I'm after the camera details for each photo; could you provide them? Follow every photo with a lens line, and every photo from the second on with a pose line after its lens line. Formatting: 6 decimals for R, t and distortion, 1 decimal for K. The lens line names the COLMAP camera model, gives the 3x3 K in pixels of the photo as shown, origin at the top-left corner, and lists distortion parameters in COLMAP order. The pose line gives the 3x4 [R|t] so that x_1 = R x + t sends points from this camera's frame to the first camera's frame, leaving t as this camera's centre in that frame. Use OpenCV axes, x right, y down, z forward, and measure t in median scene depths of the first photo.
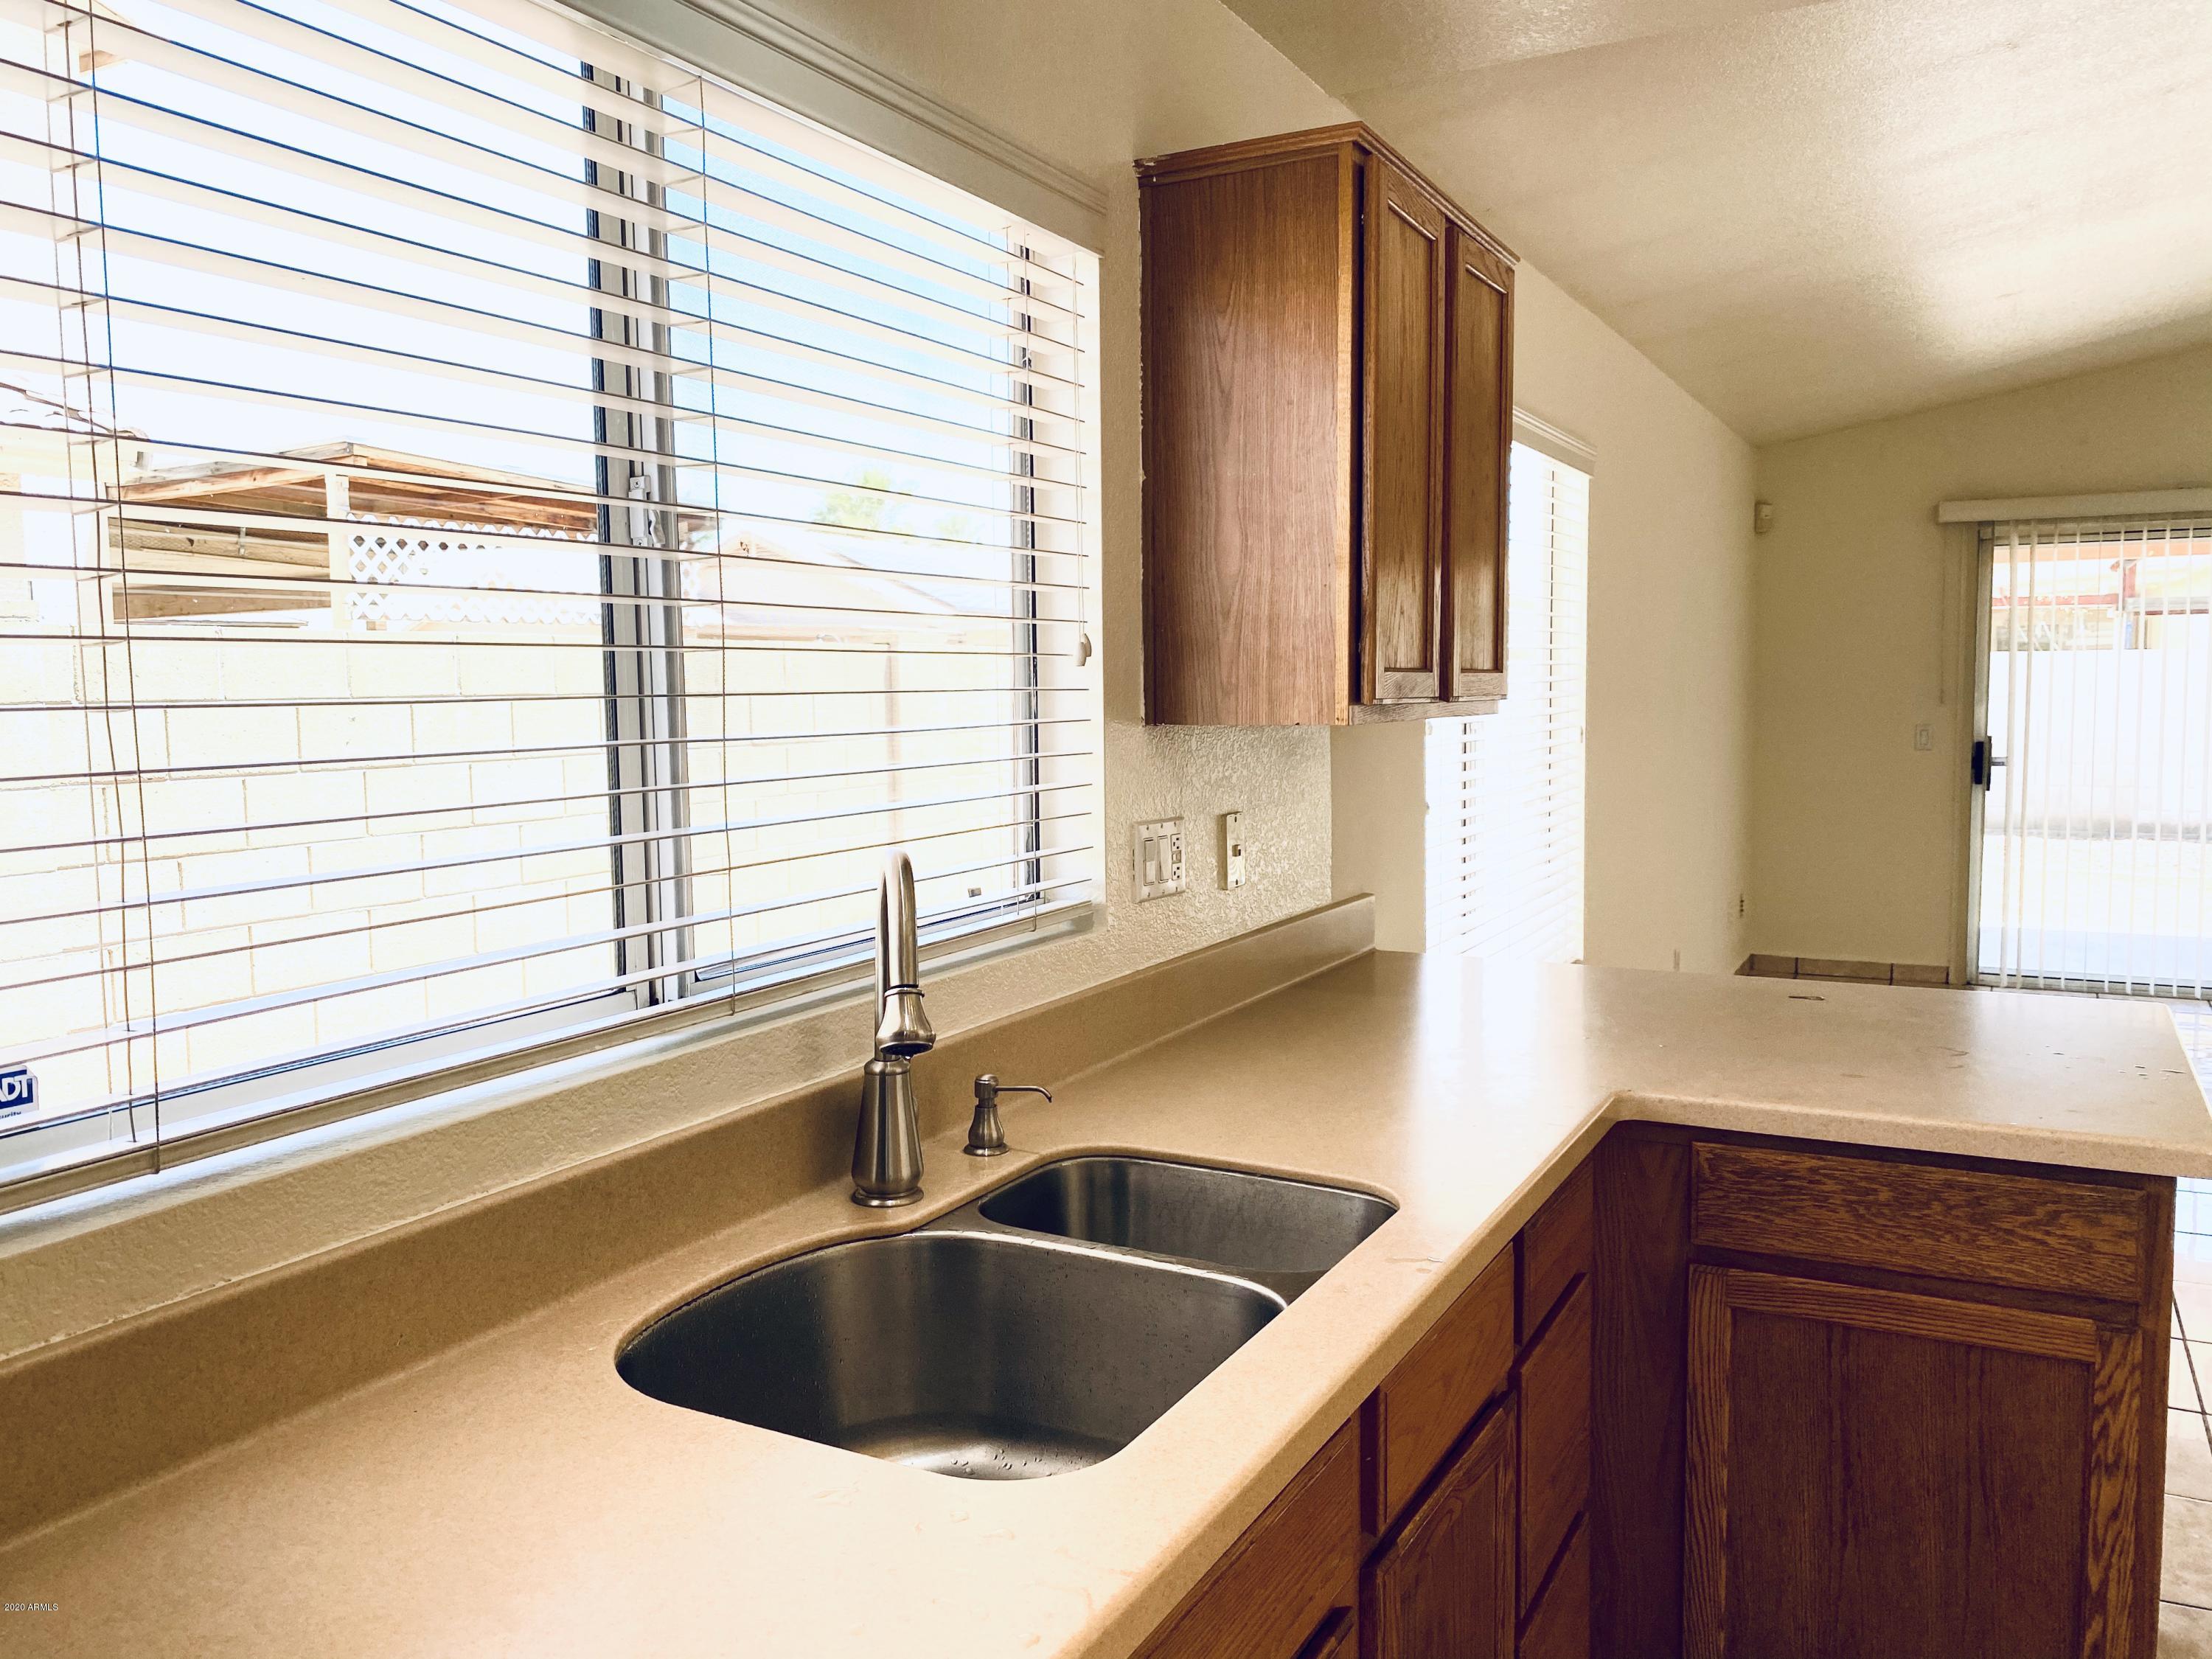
lens RADIAL K [[1688.2, 0, 1108.0], [0, 1688.2, 835.9], [0, 0, 1]] dist [0.054868, -0.050104]
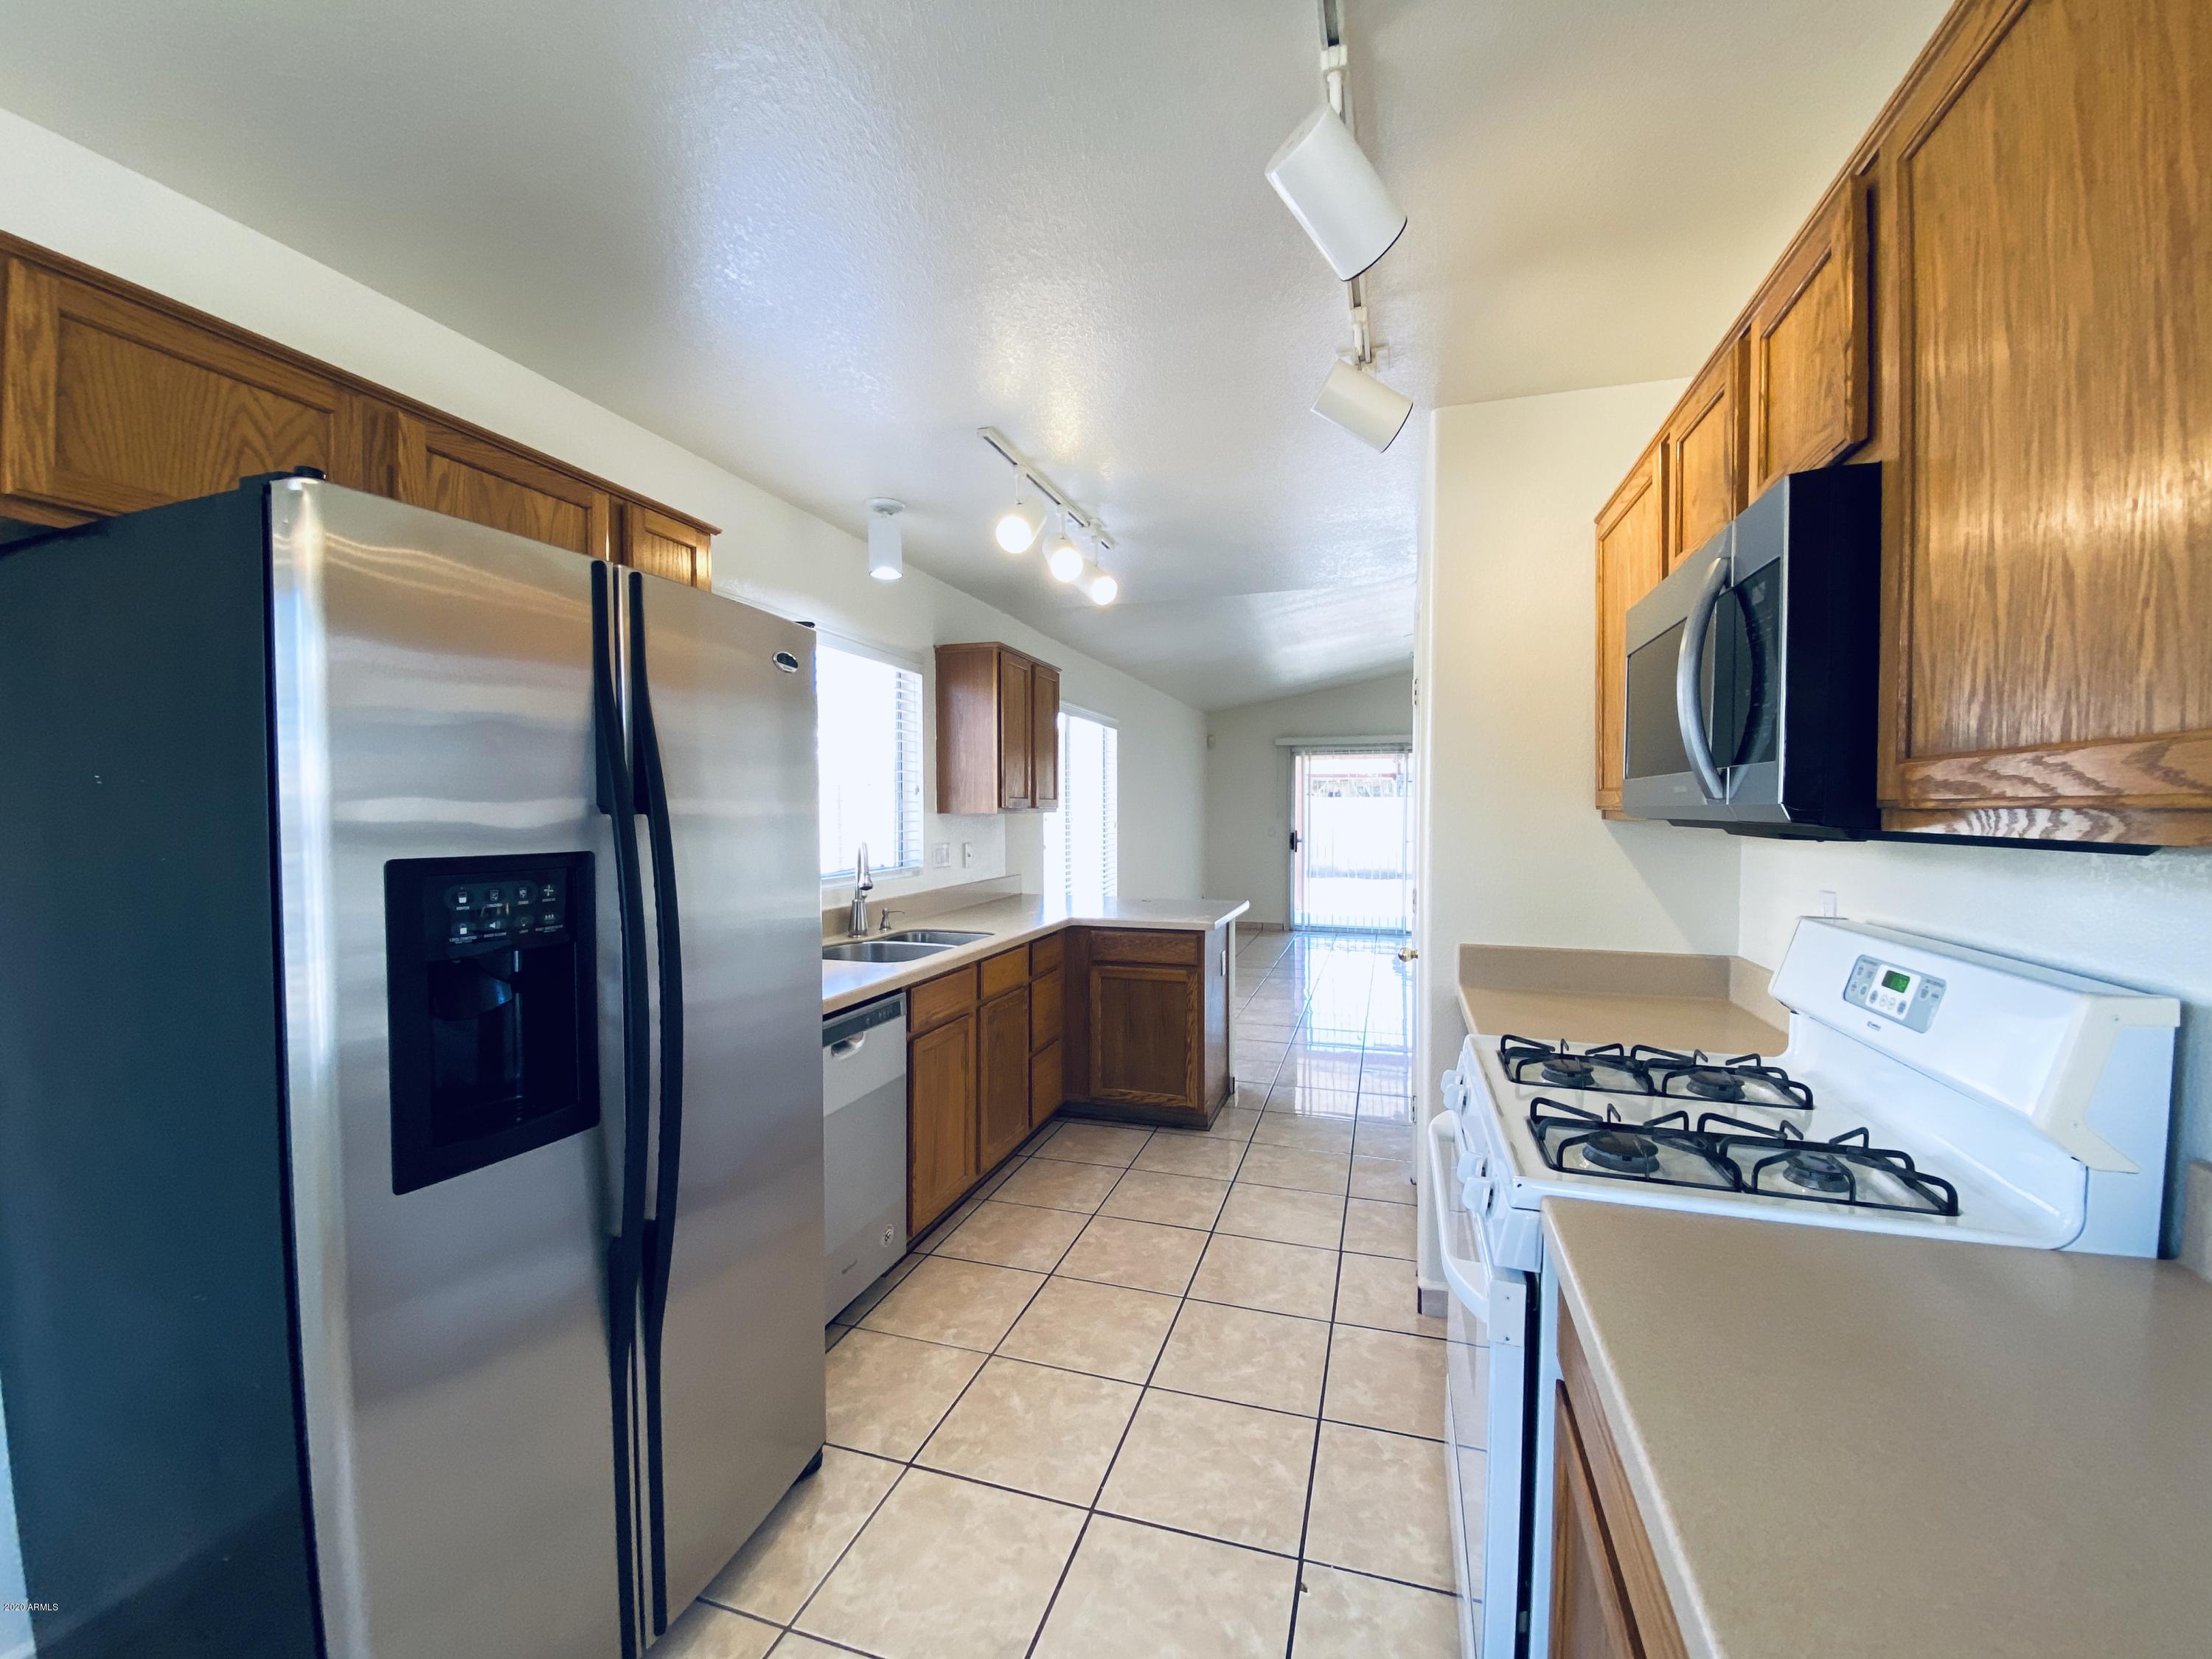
lens RADIAL K [[900.2, 0, 1105.9], [0, 900.2, 826.5], [0, 0, 1]] dist [0.000553, 0.000003]
pose [[0.985961, 0.005574, 0.166881, 0.056841], [0.006456, 0.997423, -0.071455, 0.090209], [-0.166850, 0.071529, 0.983384, -0.801124]]
